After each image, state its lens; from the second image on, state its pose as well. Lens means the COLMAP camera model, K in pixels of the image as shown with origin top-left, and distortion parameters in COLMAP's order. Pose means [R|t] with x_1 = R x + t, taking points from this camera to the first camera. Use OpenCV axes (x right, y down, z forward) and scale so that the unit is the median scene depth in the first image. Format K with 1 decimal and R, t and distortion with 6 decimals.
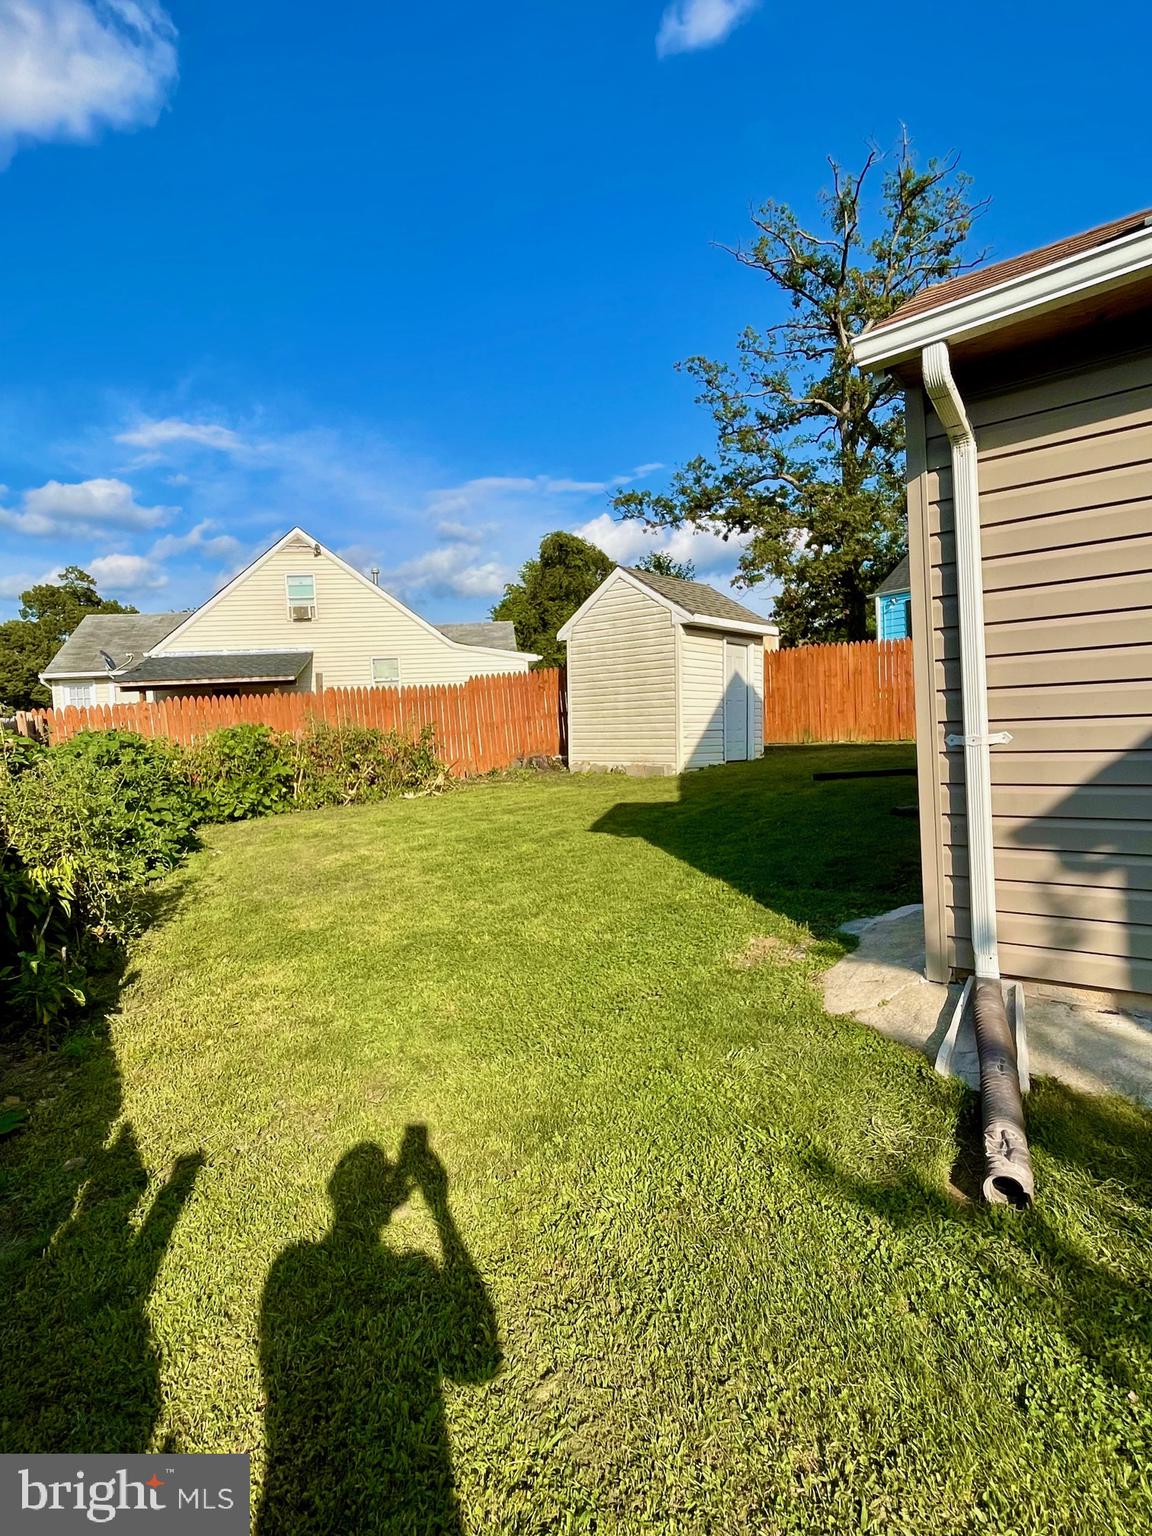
lens RADIAL K [[791.6, 0, 570.4], [0, 791.6, 757.7], [0, 0, 1]] dist [0.000303, -0.008095]
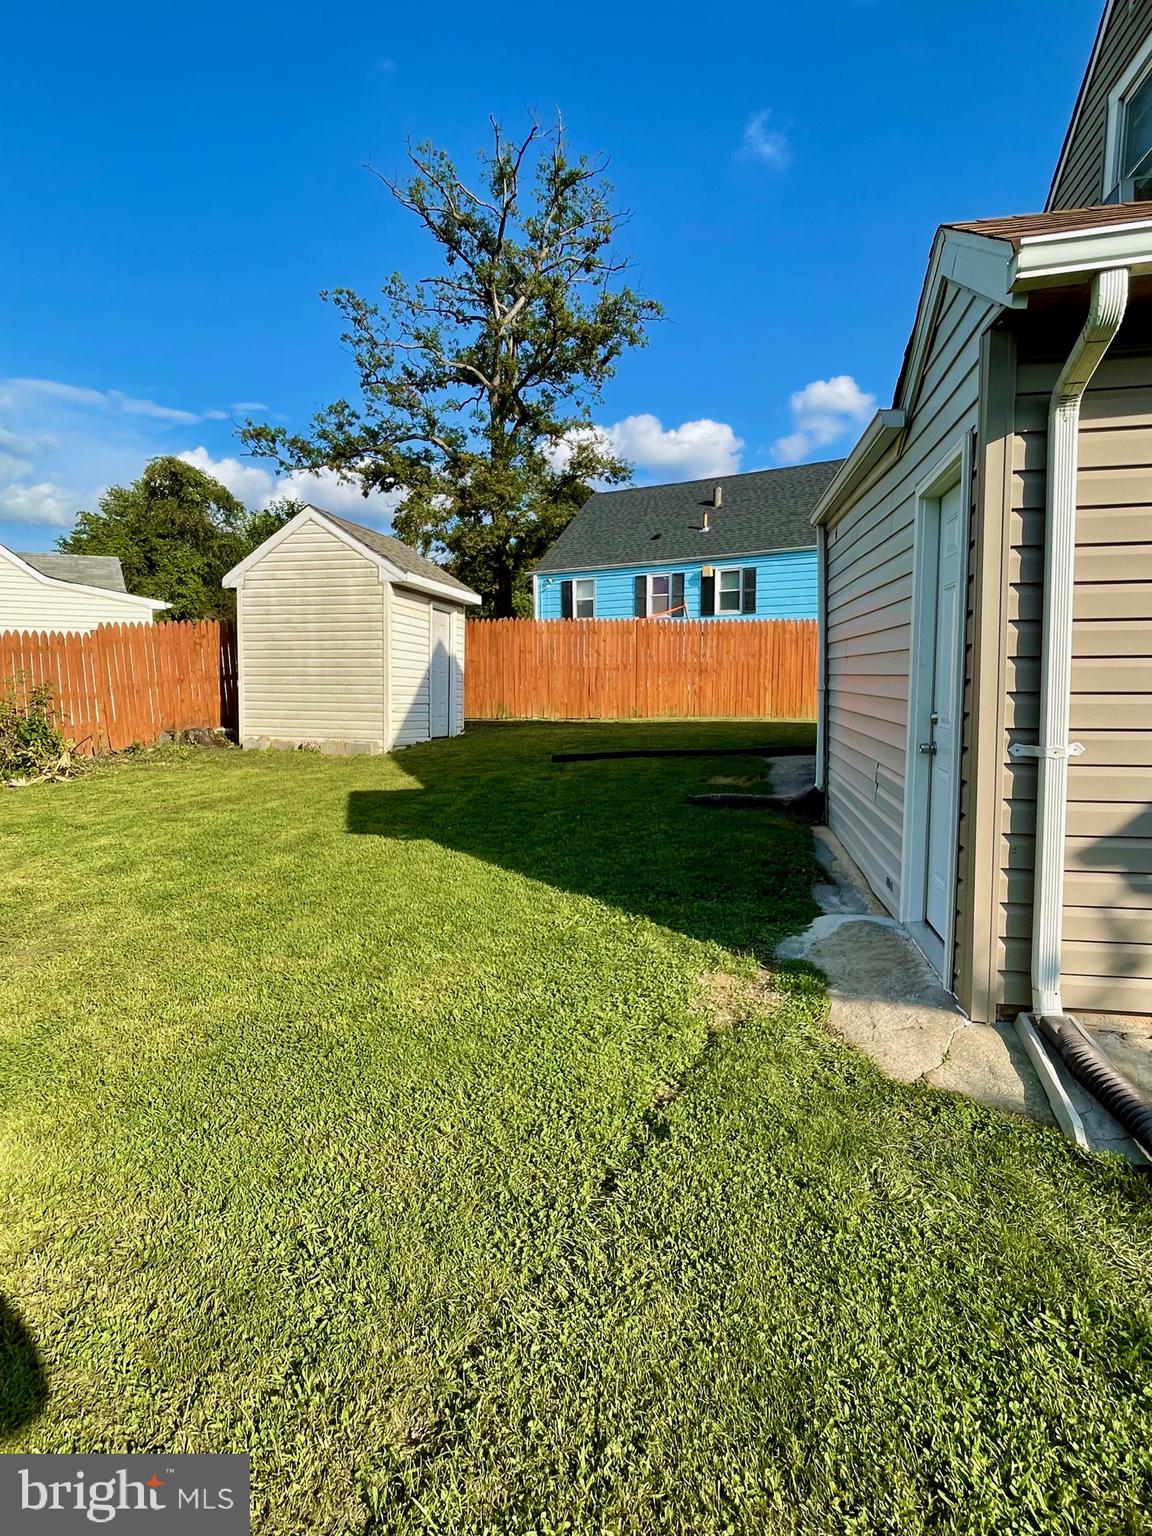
lens RADIAL K [[791.6, 0, 570.4], [0, 791.6, 757.7], [0, 0, 1]] dist [0.000303, -0.008095]
pose [[0.883064, -0.003533, 0.469240, -0.045842], [-0.015900, 0.999172, 0.037444, -0.004807], [-0.468984, -0.040527, 0.882277, 0.057702]]
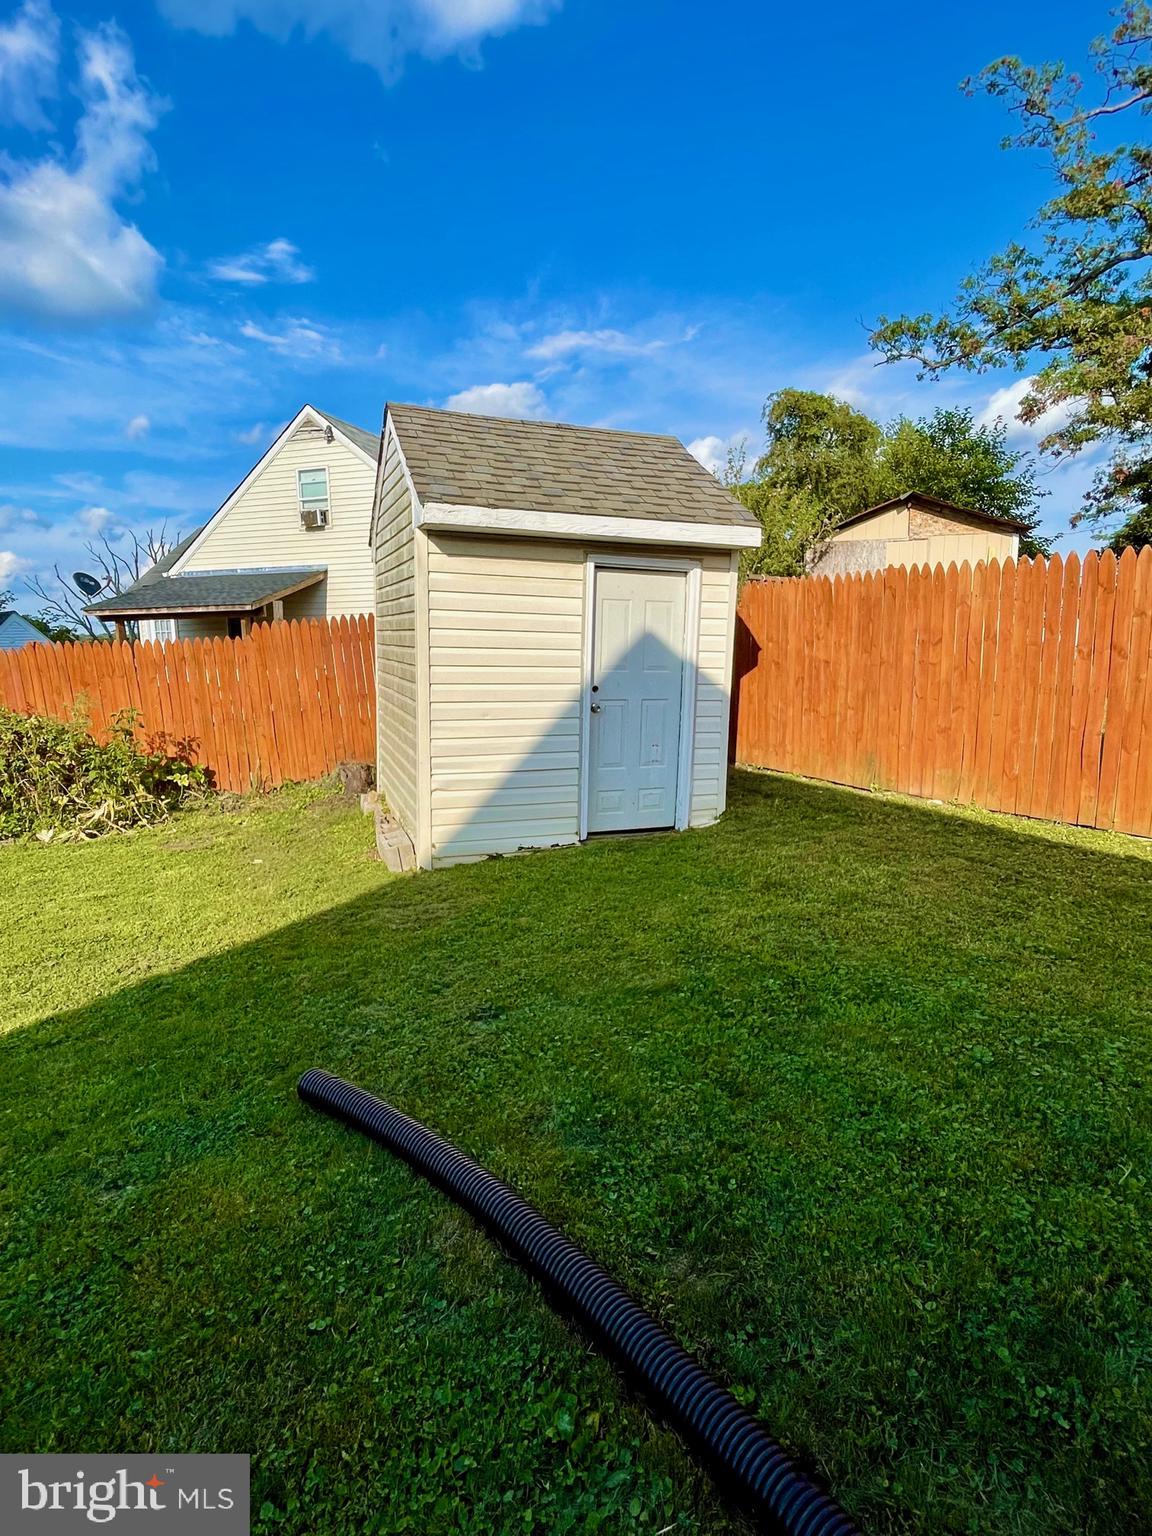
lens RADIAL K [[779.1, 0, 575.1], [0, 779.1, 749.6], [0, 0, 1]] dist [-0.002847, 0.000110]
pose [[0.899802, 0.096485, -0.425496, 0.189308], [-0.045349, 0.990641, 0.128738, -0.050937], [0.433935, -0.096543, 0.895757, 0.303738]]
